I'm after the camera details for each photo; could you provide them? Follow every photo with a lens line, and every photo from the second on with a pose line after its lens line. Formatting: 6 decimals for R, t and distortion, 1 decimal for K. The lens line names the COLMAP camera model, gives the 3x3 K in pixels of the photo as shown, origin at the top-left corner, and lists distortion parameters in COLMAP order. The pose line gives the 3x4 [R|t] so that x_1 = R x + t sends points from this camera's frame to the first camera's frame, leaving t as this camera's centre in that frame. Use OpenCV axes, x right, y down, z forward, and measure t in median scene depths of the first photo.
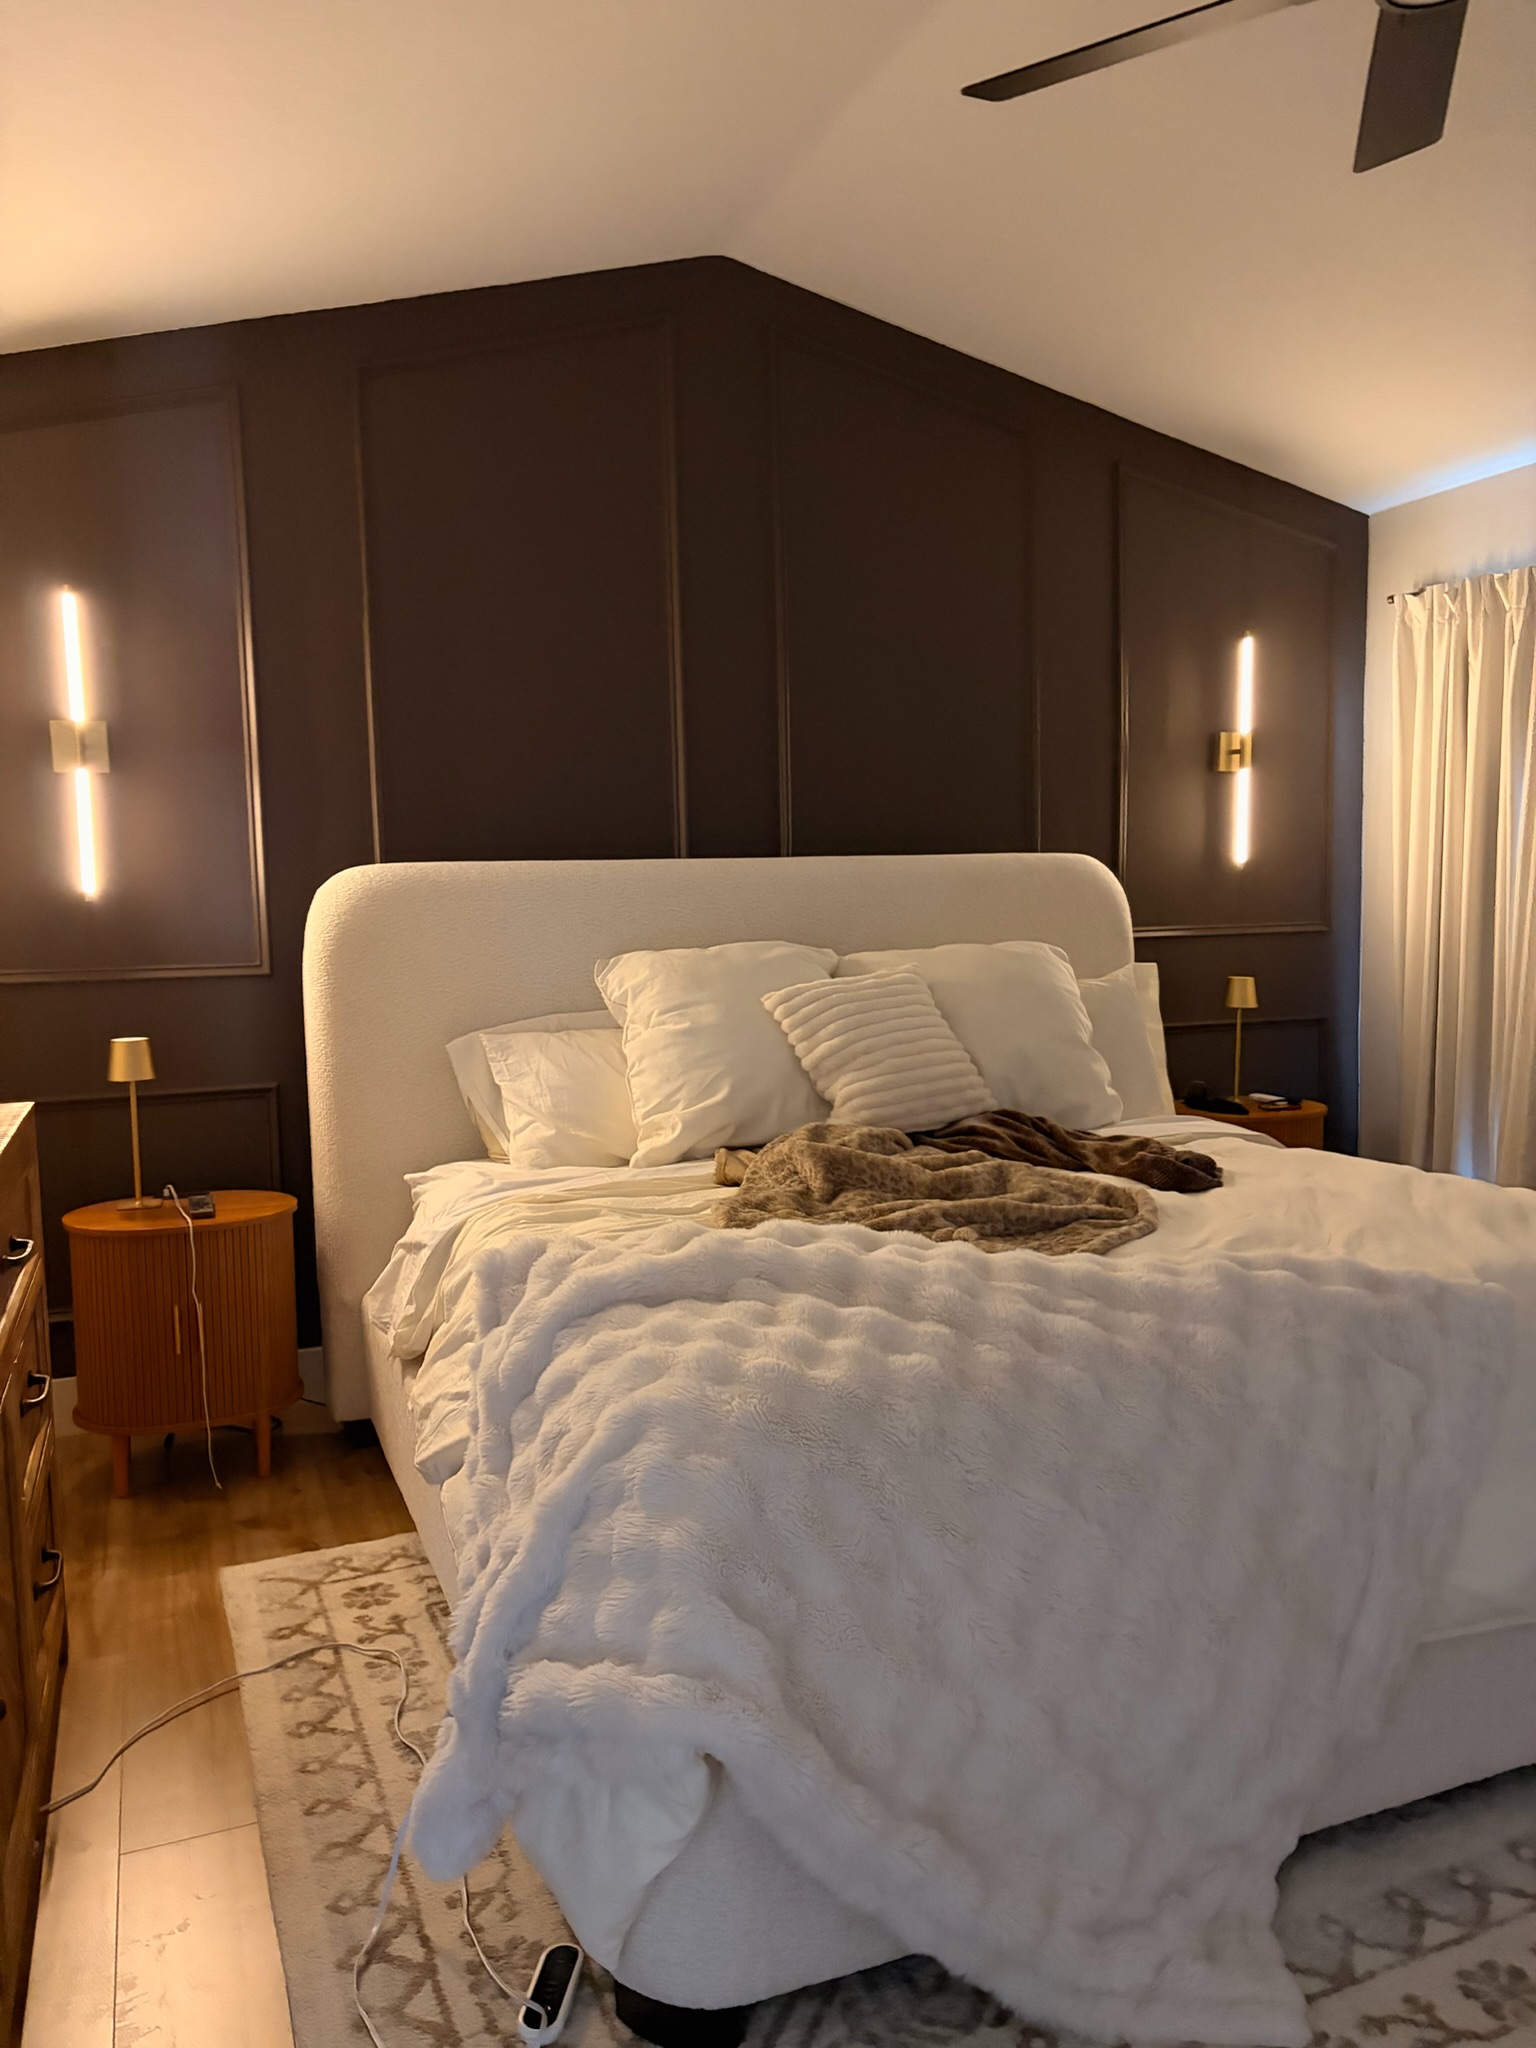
lens RADIAL K [[1637.5, 0, 768.0], [0, 1637.5, 1024.0], [0, 0, 1]] dist [0.007079, -0.007919]
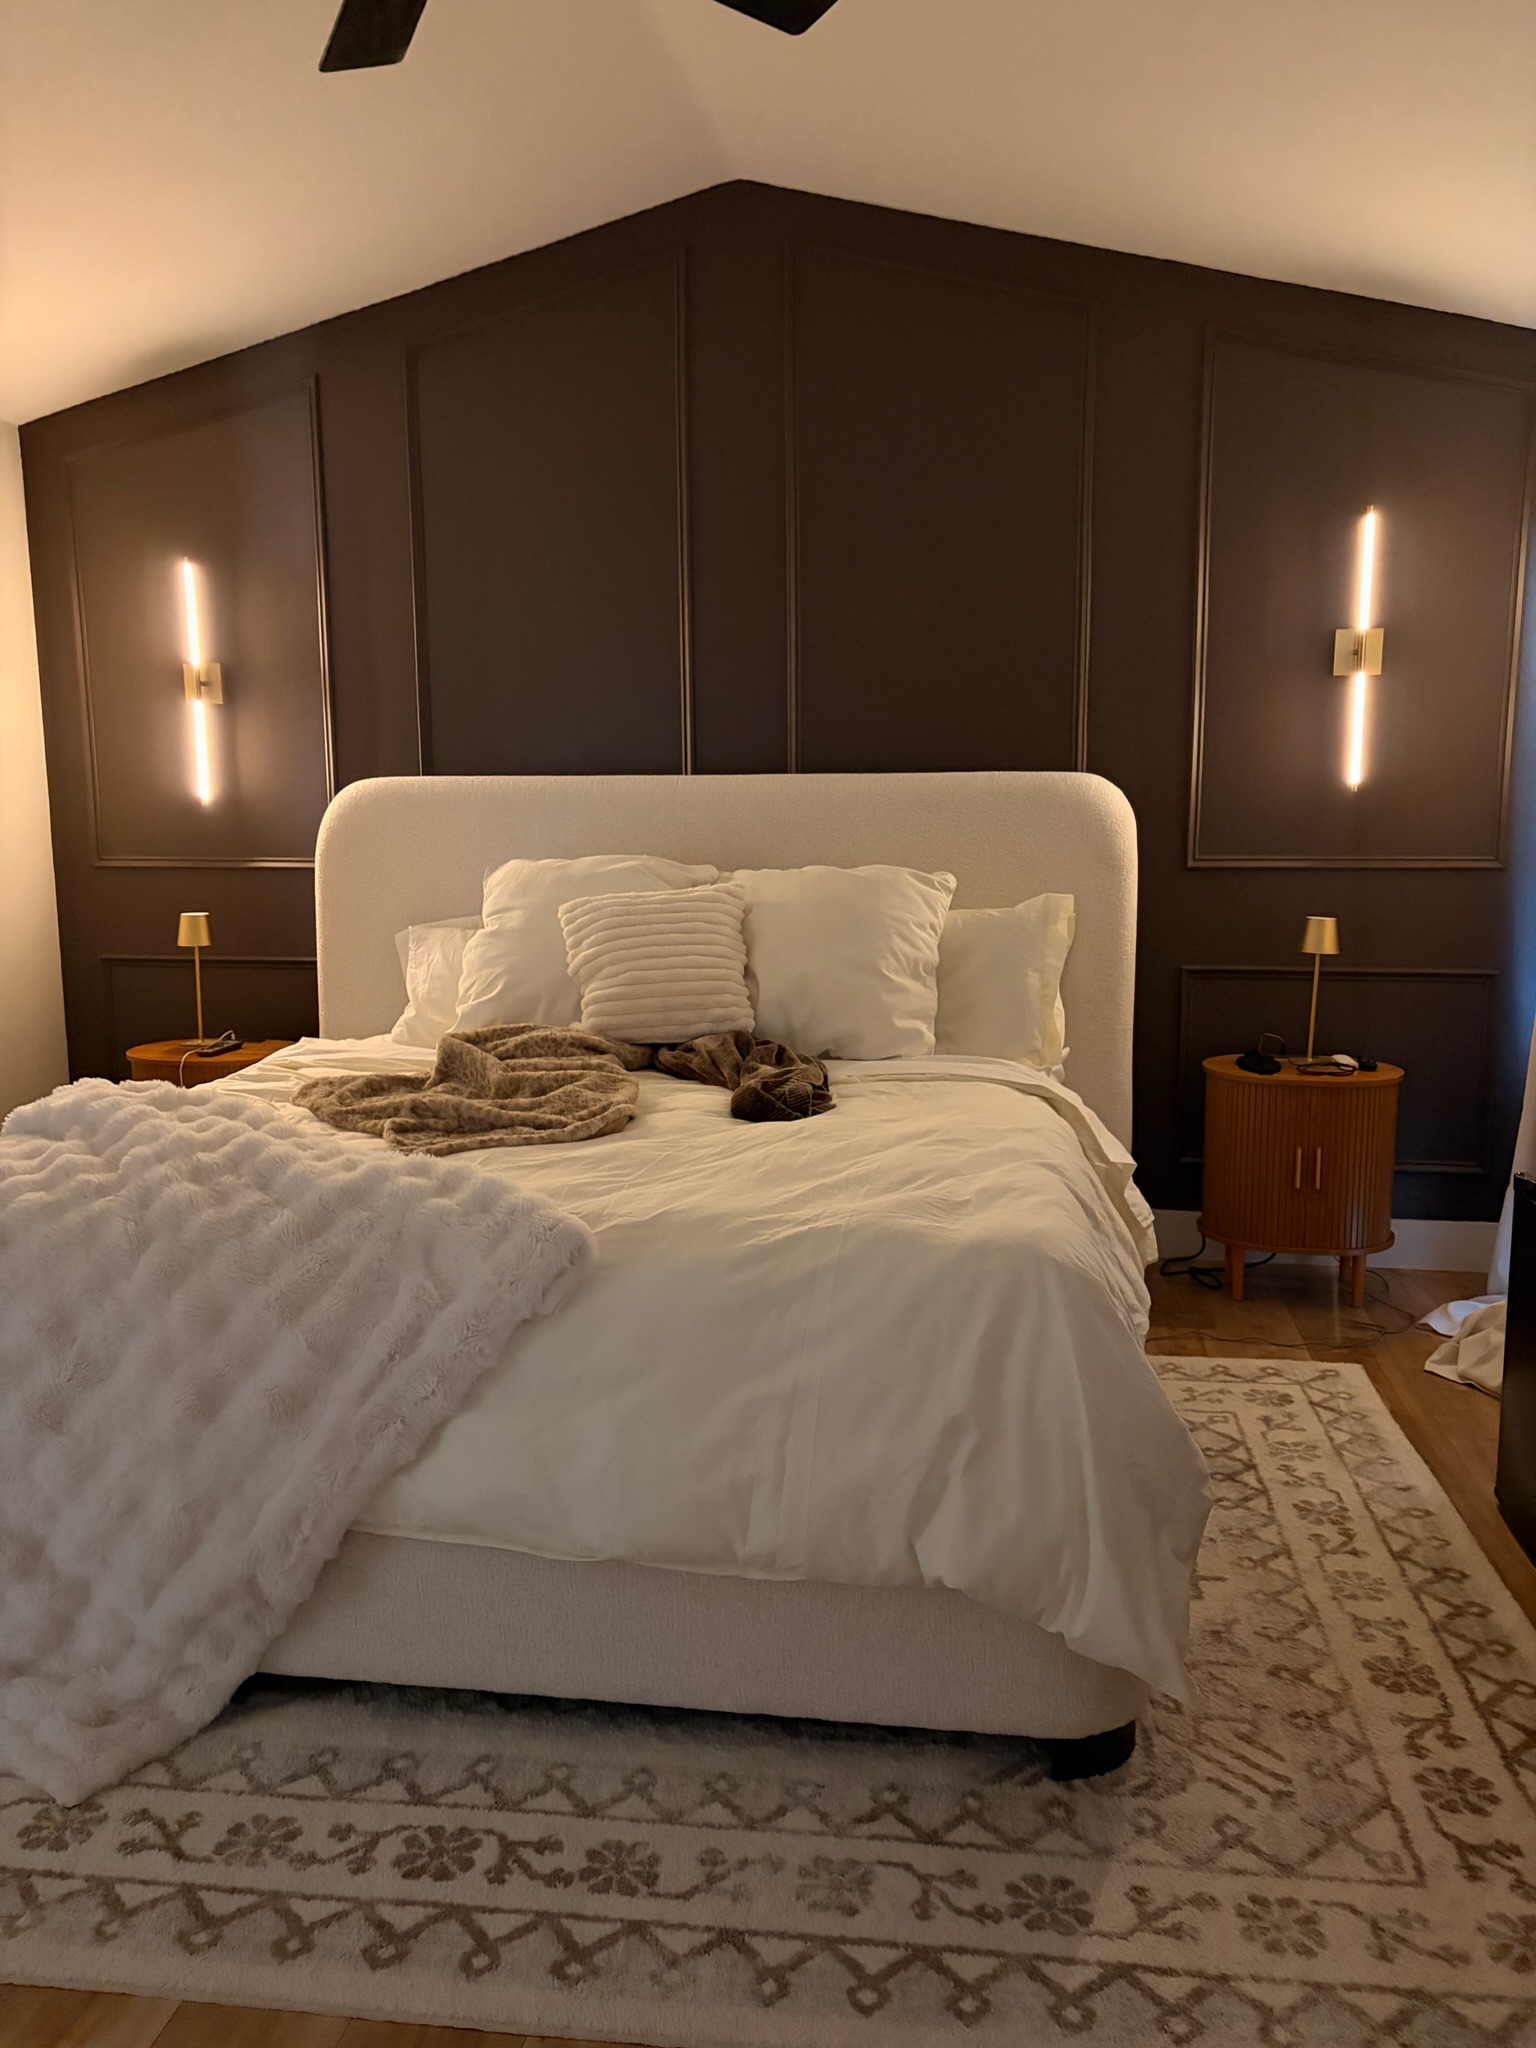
lens RADIAL K [[1652.0, 0, 768.0], [0, 1652.0, 1024.0], [0, 0, 1]] dist [0.020430, 0.010755]
pose [[0.838274, 0.088533, -0.538014, 0.686134], [-0.058125, 0.995617, 0.073271, -0.026284], [0.542143, -0.030149, 0.839745, 0.146064]]
